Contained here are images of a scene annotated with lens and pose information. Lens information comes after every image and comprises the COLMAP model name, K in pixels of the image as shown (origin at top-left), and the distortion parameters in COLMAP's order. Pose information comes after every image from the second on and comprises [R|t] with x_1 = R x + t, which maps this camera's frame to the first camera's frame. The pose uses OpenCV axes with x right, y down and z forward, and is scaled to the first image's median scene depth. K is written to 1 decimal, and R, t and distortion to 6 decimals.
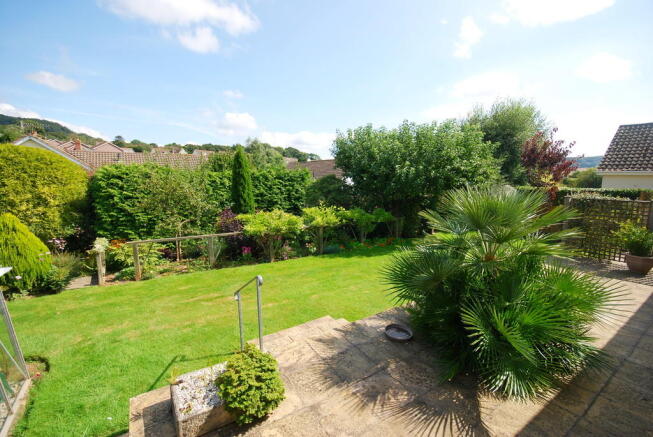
lens RADIAL K [[294.0, 0, 326.5], [0, 294.0, 218.5], [0, 0, 1]] dist [0.011325, 0.000025]
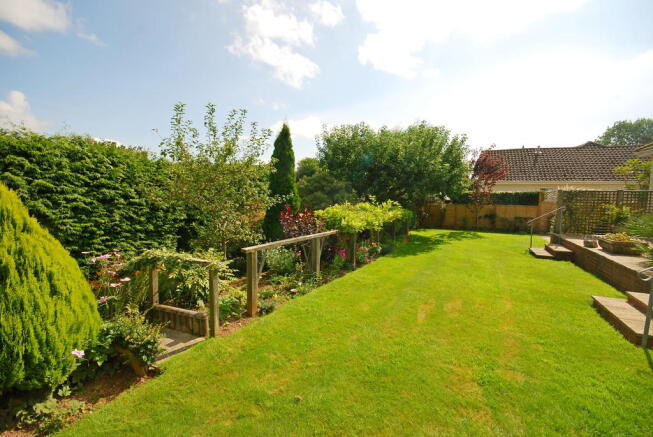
lens RADIAL K [[294.0, 0, 326.5], [0, 294.0, 218.5], [0, 0, 1]] dist [0.011325, 0.000025]
pose [[0.855003, -0.023319, 0.518098, -0.512799], [0.050580, 0.997976, -0.038554, 0.029459], [-0.516150, 0.059170, 0.854452, 0.253566]]
